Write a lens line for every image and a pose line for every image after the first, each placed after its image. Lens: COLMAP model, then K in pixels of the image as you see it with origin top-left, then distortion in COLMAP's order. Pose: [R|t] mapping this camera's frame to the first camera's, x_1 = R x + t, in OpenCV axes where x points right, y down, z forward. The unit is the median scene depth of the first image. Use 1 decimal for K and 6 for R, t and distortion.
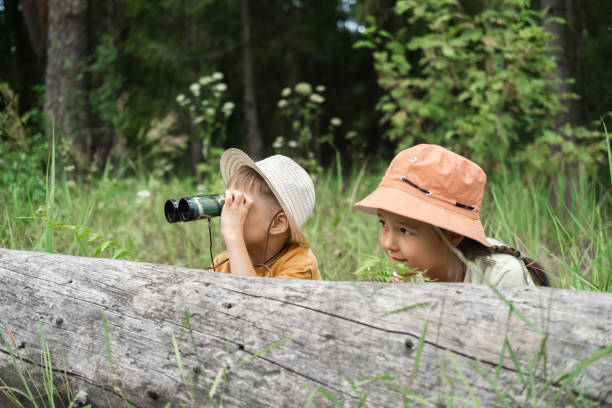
lens RADIAL K [[942.1, 0, 306.0], [0, 942.1, 204.0], [0, 0, 1]] dist [0.022617, 0.011099]
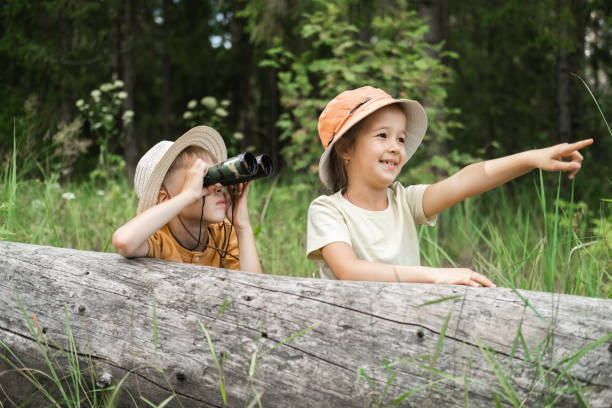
lens RADIAL K [[942.1, 0, 306.0], [0, 942.1, 204.0], [0, 0, 1]] dist [0.022617, 0.011099]
pose [[0.985643, 0.046806, 0.162224, -0.188276], [-0.044276, 0.998835, -0.019177, 0.013463], [-0.162933, 0.011720, 0.986568, -0.109105]]
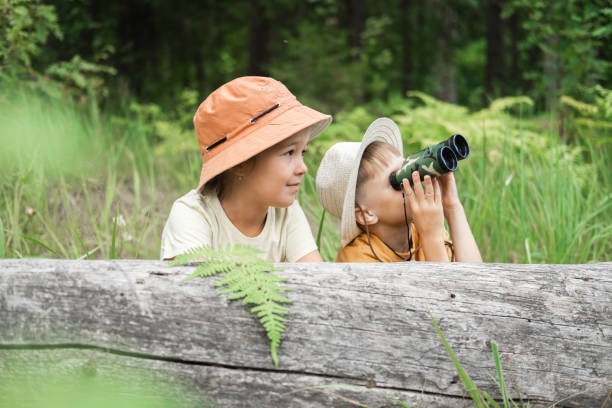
lens RADIAL K [[942.1, 0, 306.0], [0, 942.1, 204.0], [0, 0, 1]] dist [0.022617, 0.011099]
pose [[0.663855, -0.068473, 0.744720, -0.995782], [-0.000962, 0.995721, 0.092409, -0.080408], [-0.747861, -0.062063, 0.660948, 0.564893]]
